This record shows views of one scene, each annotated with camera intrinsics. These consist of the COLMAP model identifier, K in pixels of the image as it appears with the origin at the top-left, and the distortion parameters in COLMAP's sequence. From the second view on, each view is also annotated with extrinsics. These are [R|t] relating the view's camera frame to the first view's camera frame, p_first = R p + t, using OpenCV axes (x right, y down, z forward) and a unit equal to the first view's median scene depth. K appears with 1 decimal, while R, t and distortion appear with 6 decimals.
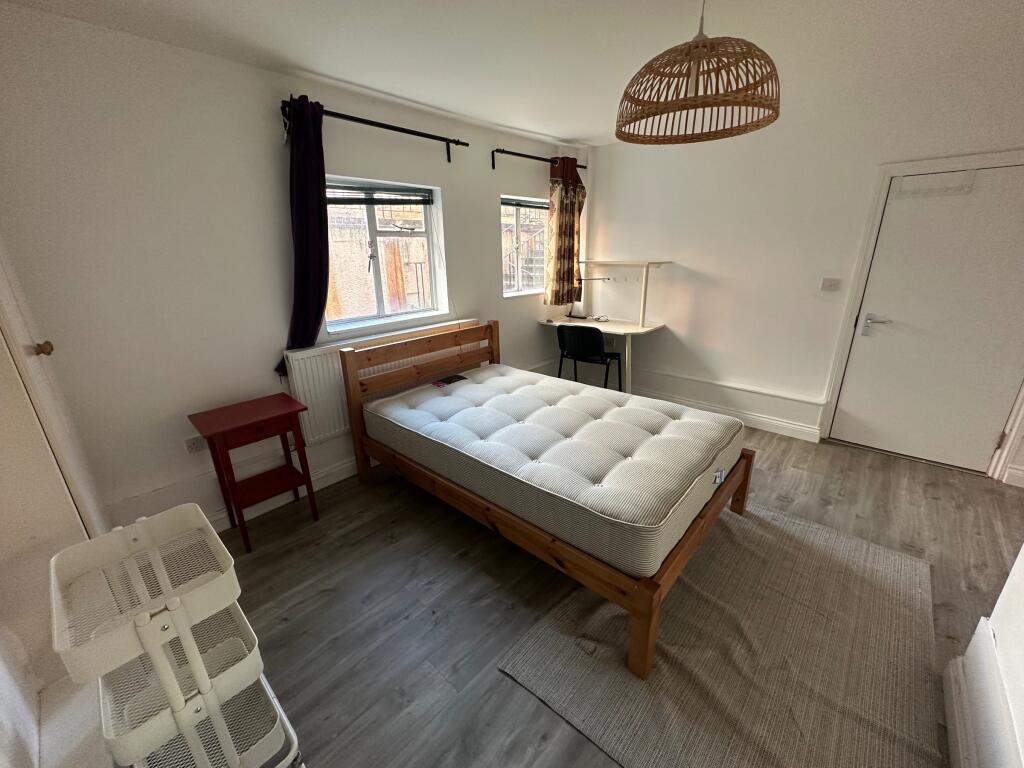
lens RADIAL K [[408.9, 0, 509.4], [0, 408.9, 385.0], [0, 0, 1]] dist [-0.003142, -0.000314]
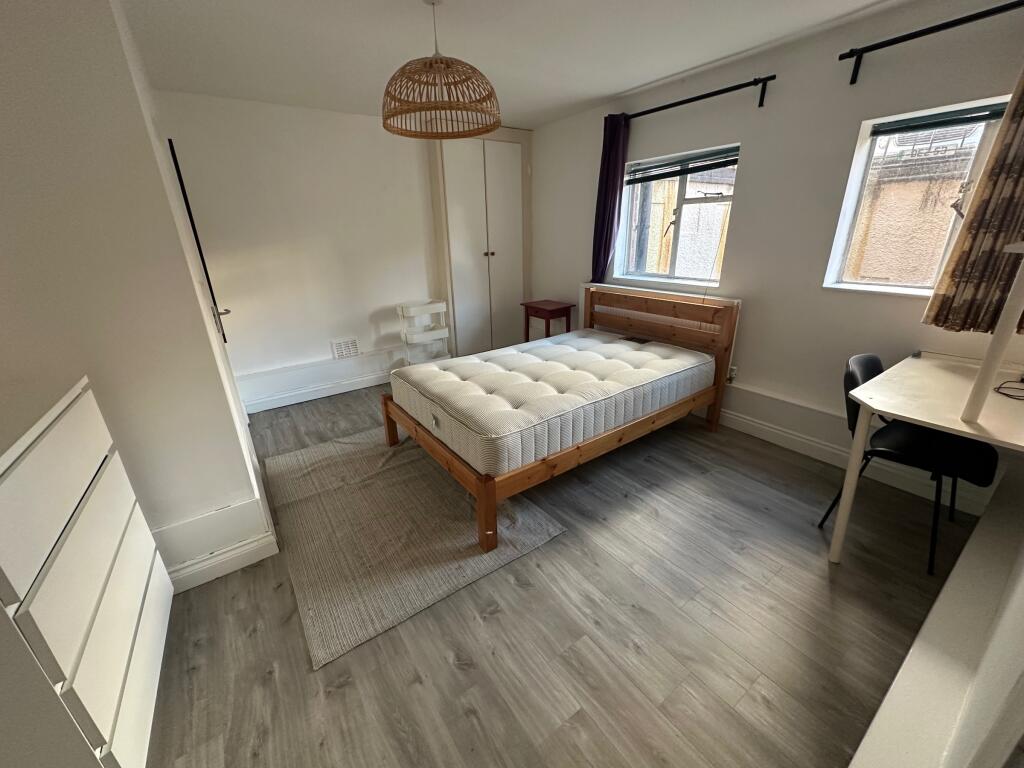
lens RADIAL K [[408.9, 0, 507.5], [0, 408.9, 385.5], [0, 0, 1]] dist [-0.003142, -0.000314]
pose [[-0.220543, 0.369991, -0.902479, 1.008343], [-0.281061, 0.861908, 0.422042, -0.284425], [0.934005, 0.346730, -0.086097, 0.854785]]
